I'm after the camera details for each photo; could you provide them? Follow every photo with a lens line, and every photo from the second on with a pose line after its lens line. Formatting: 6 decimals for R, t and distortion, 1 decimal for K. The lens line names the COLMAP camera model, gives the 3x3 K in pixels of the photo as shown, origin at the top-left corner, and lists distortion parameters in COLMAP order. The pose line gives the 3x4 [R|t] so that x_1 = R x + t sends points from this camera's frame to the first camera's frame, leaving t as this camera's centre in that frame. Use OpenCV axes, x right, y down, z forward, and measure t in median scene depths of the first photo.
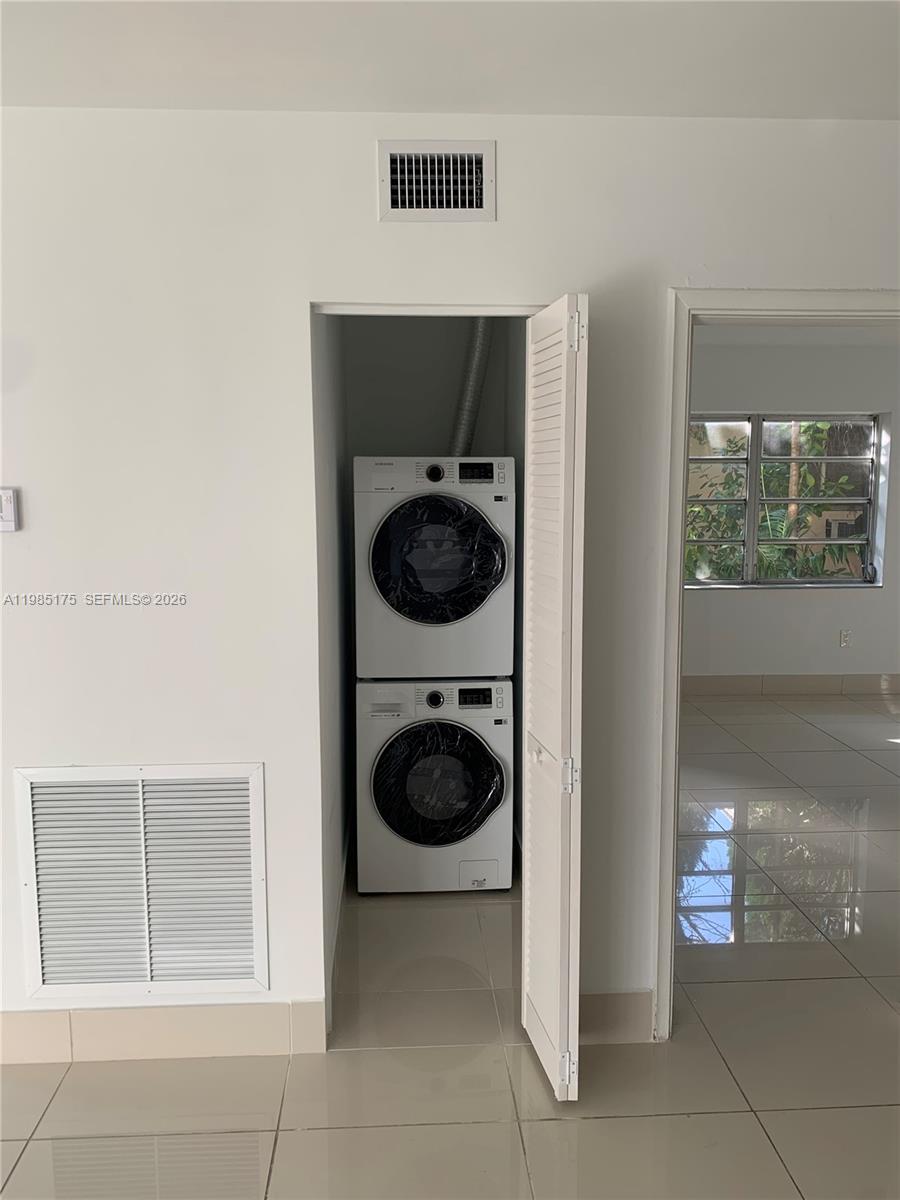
lens RADIAL K [[895.8, 0, 446.1], [0, 895.8, 590.7], [0, 0, 1]] dist [0.067113, -0.136405]
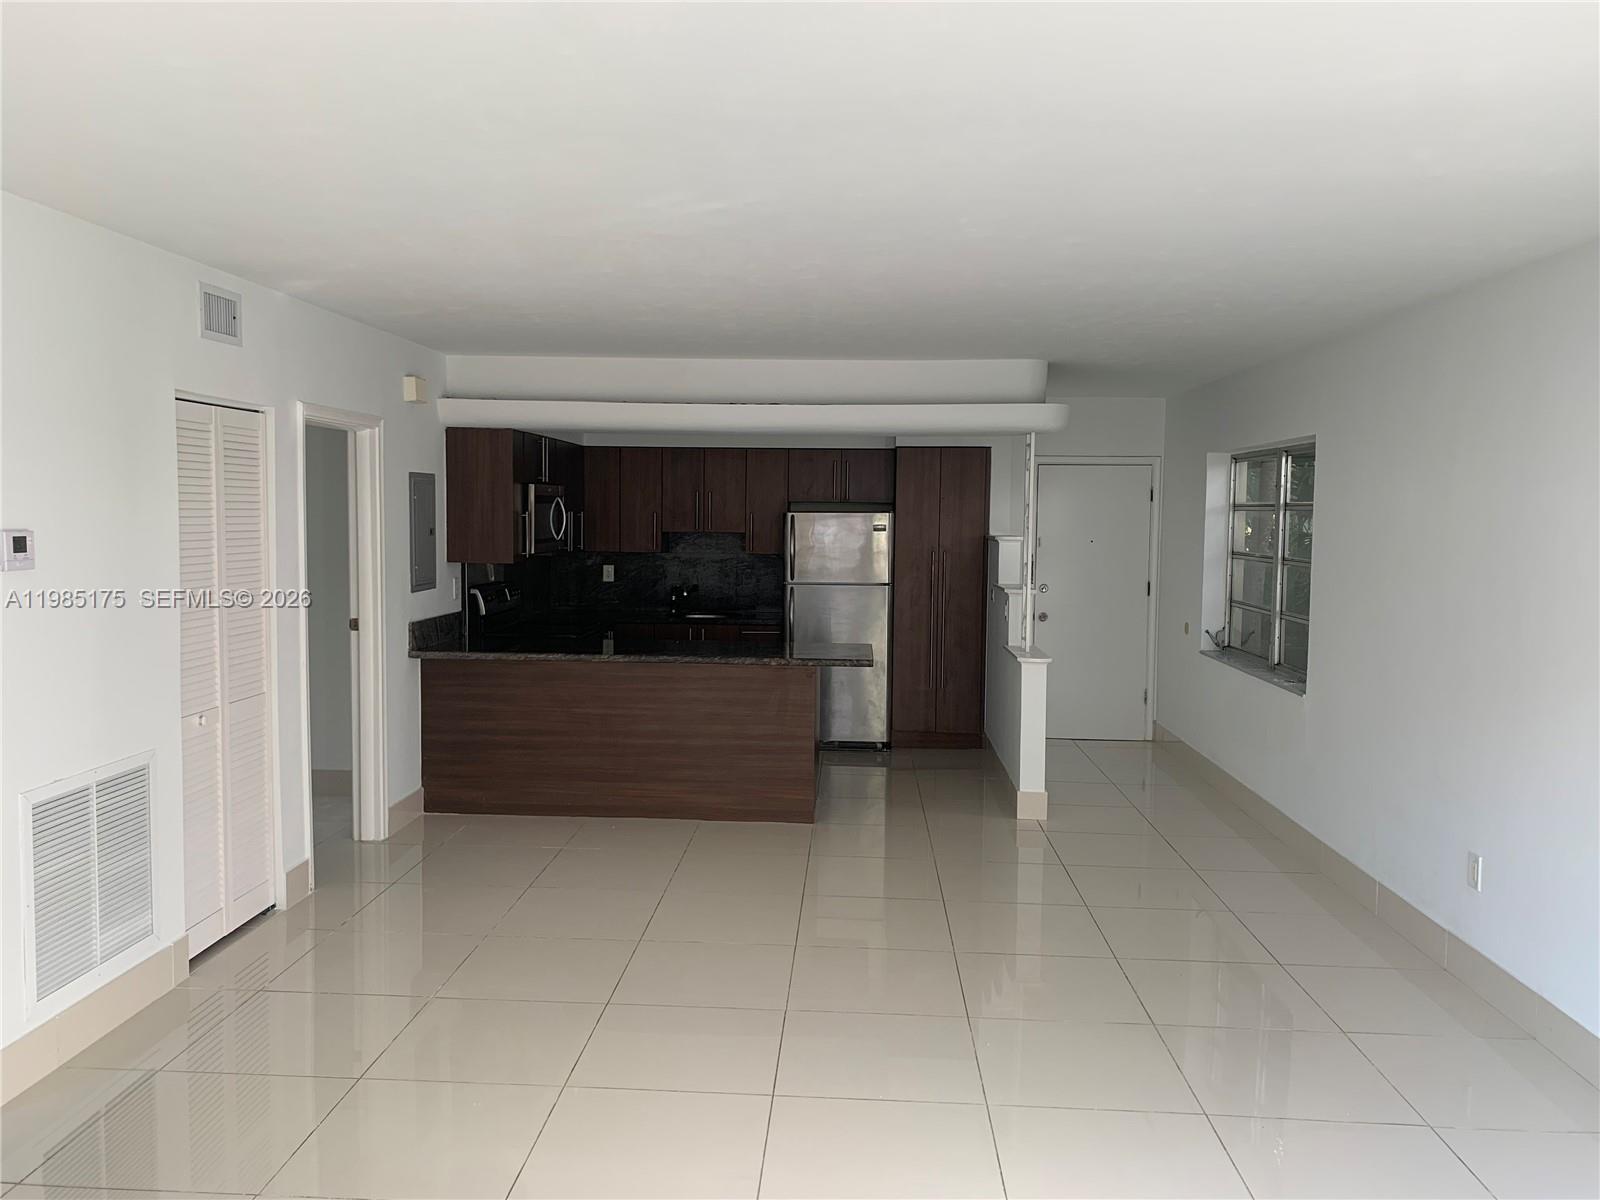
lens RADIAL K [[1219.9, 0, 800.0], [0, 1219.9, 600.0], [0, 0, 1]] dist [0.082722, -0.144179]
pose [[0.107230, -0.065750, 0.992058, -1.508123], [0.107683, 0.992709, 0.054154, -0.006342], [-0.988386, 0.101020, 0.113528, -0.071940]]
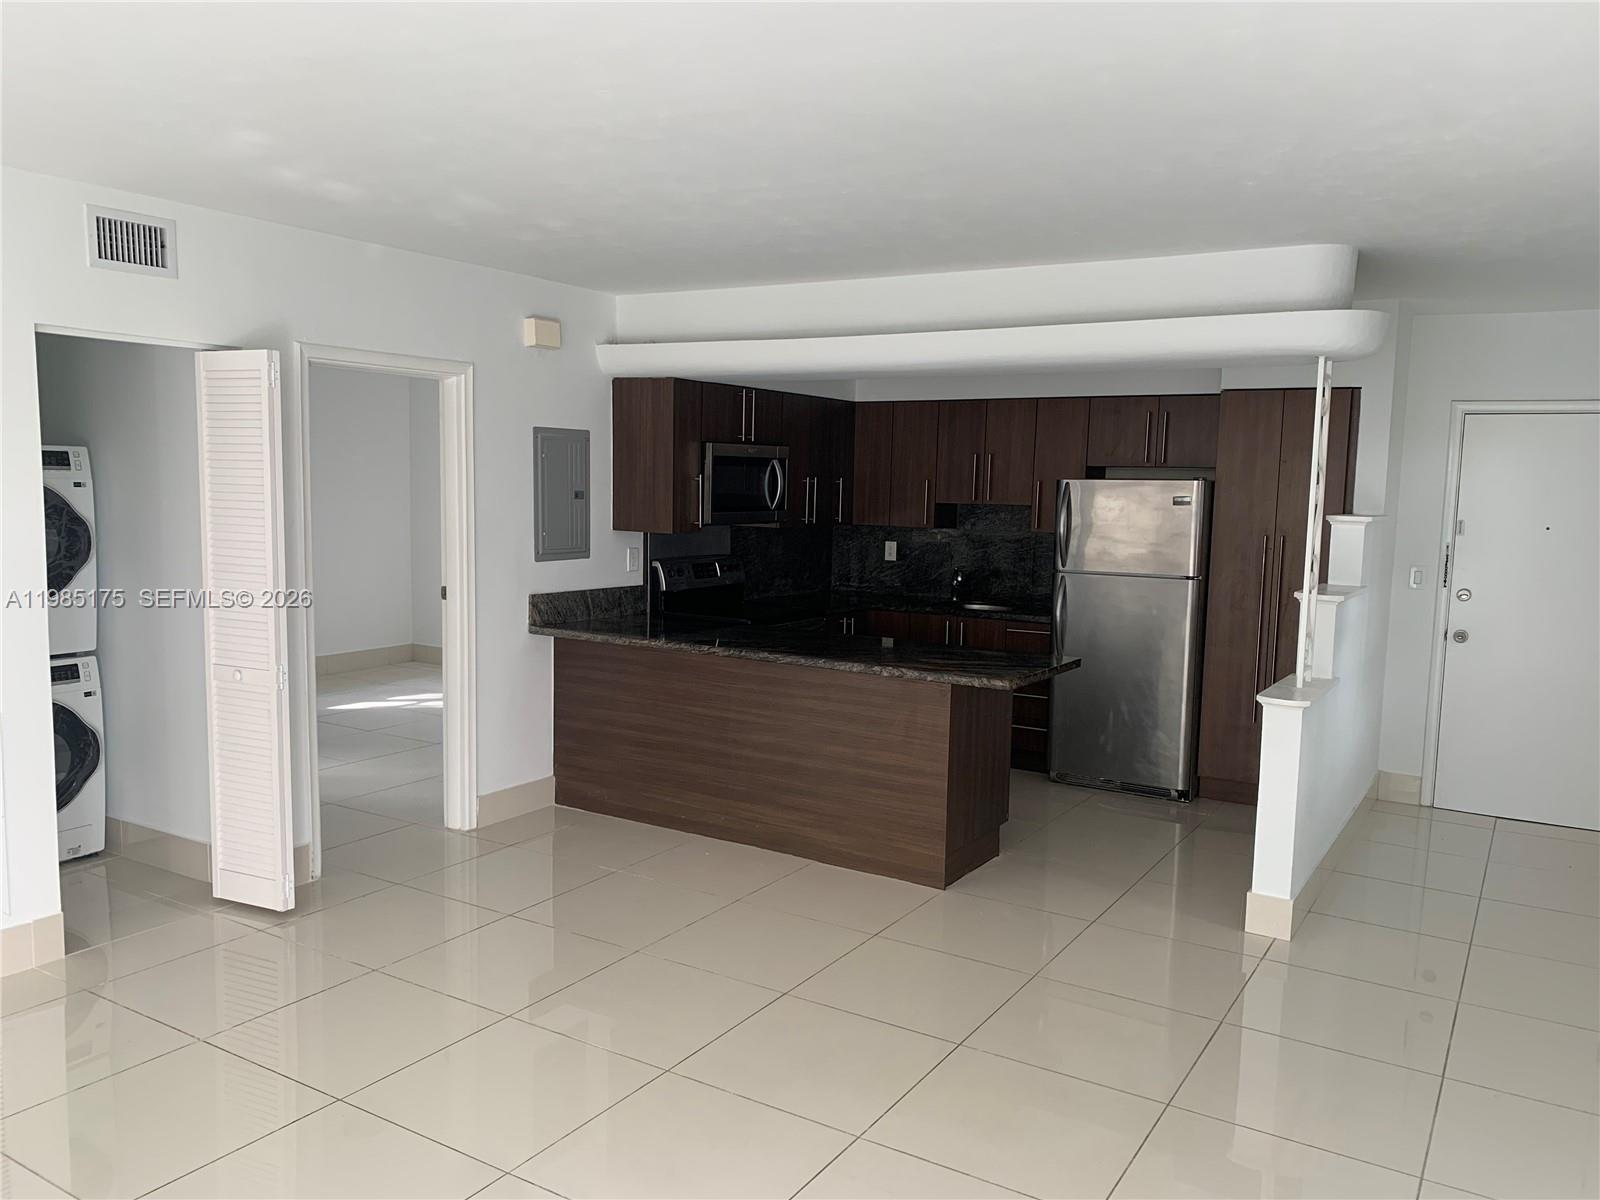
lens RADIAL K [[1228.1, 0, 802.8], [0, 1228.1, 625.9], [0, 0, 1]] dist [0.077930, -0.145548]
pose [[0.573226, -0.079053, 0.815575, -0.766100], [0.073548, 0.996281, 0.044876, 0.072677], [-0.816090, 0.034260, 0.576909, -0.644953]]
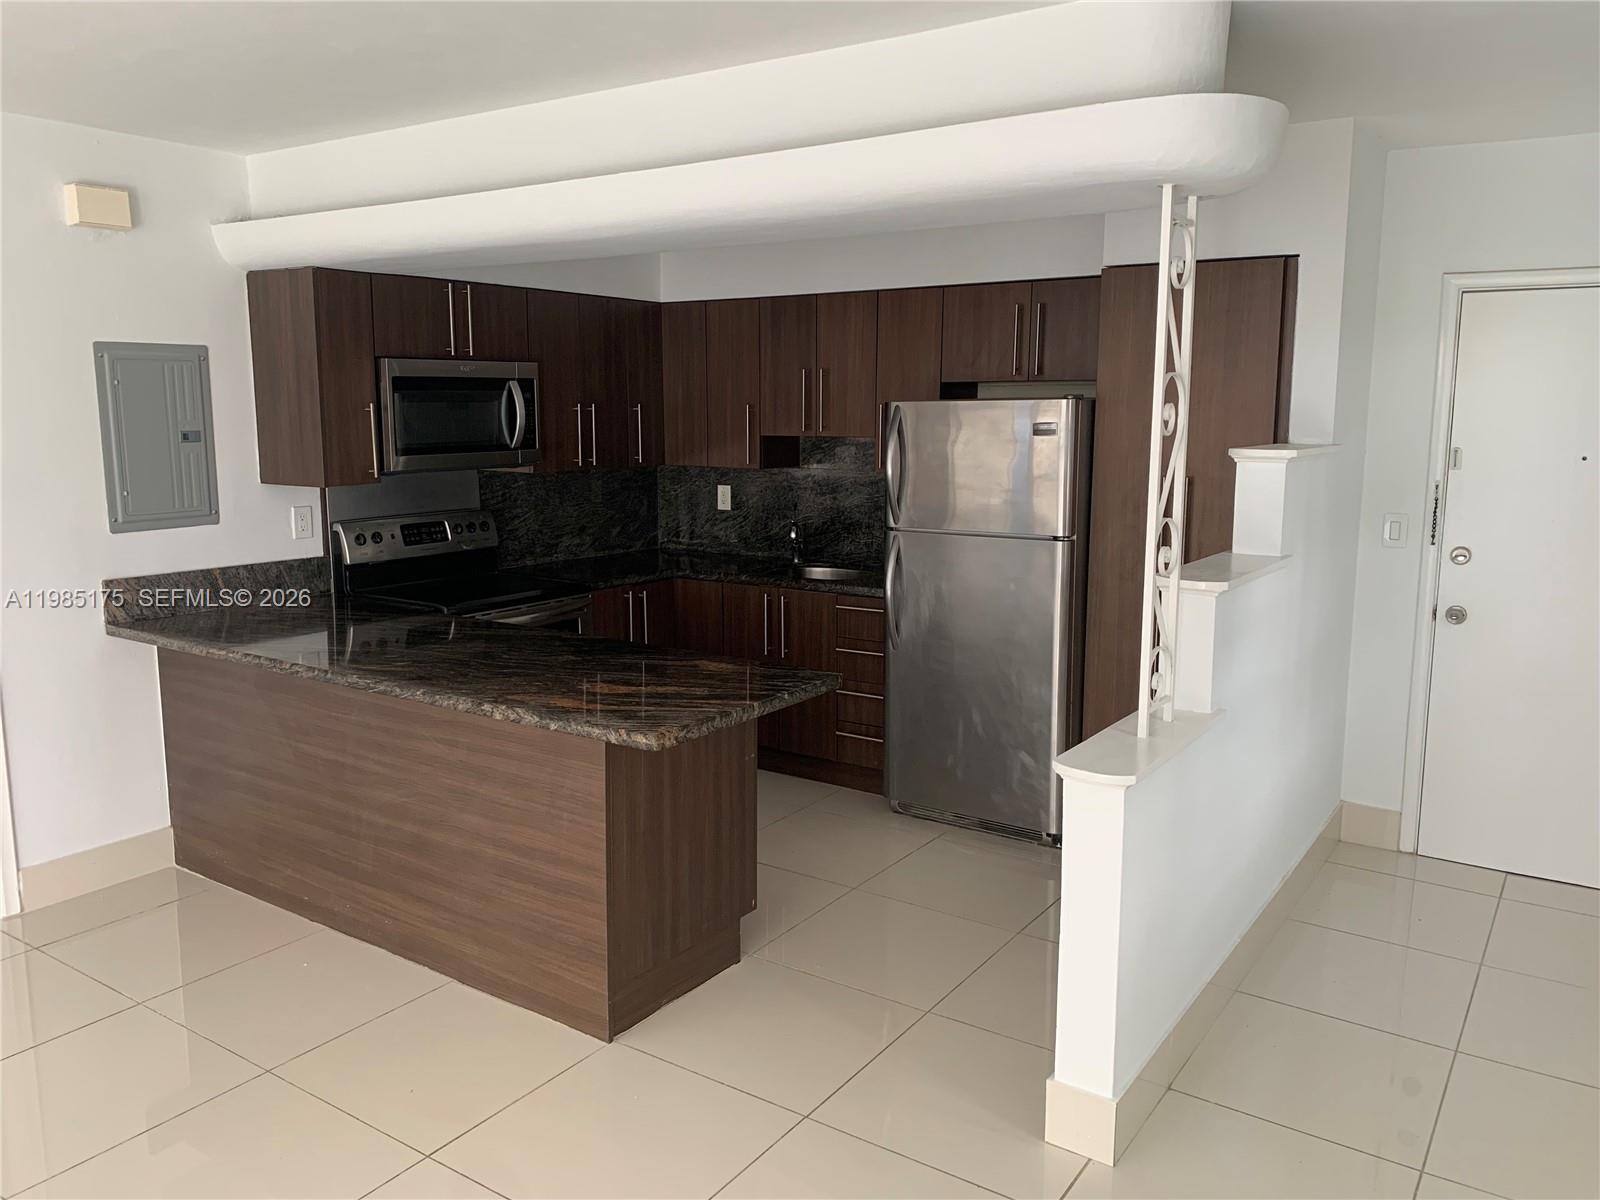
lens RADIAL K [[1219.9, 0, 800.0], [0, 1219.9, 600.0], [0, 0, 1]] dist [0.082722, -0.144179]
pose [[0.611066, -0.120563, 0.782345, 0.005657], [0.091267, 0.992473, 0.081659, 0.058708], [-0.786301, 0.021503, 0.617469, -0.631888]]
